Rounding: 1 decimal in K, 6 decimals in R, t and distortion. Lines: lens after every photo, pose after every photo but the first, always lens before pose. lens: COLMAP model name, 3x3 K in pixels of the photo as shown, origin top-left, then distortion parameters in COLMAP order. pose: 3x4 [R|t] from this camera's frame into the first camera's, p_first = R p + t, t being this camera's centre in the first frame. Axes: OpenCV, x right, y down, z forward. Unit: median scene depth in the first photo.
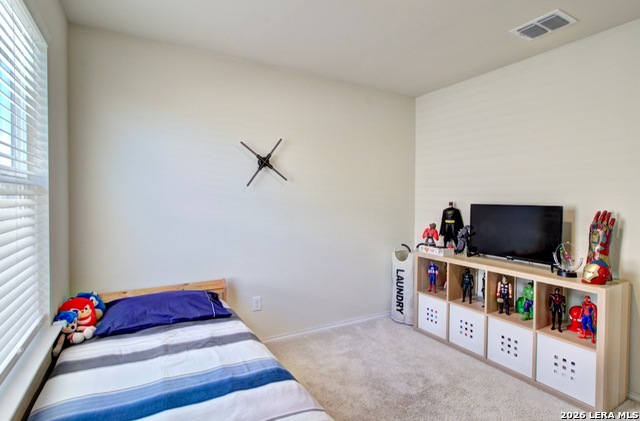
lens RADIAL K [[329.1, 0, 320.0], [0, 329.1, 210.5], [0, 0, 1]] dist [-0.001422, 0.000065]
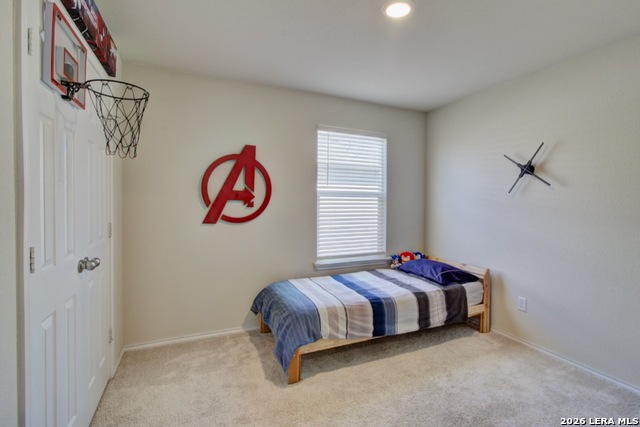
lens RADIAL K [[297.9, 0, 317.8], [0, 297.9, 206.8], [0, 0, 1]] dist [0.000236, 0.000569]
pose [[-0.101788, 0.017109, -0.994659, 0.844201], [-0.041699, 0.998900, 0.021449, -0.021565], [0.993932, 0.043660, -0.100962, 0.447810]]
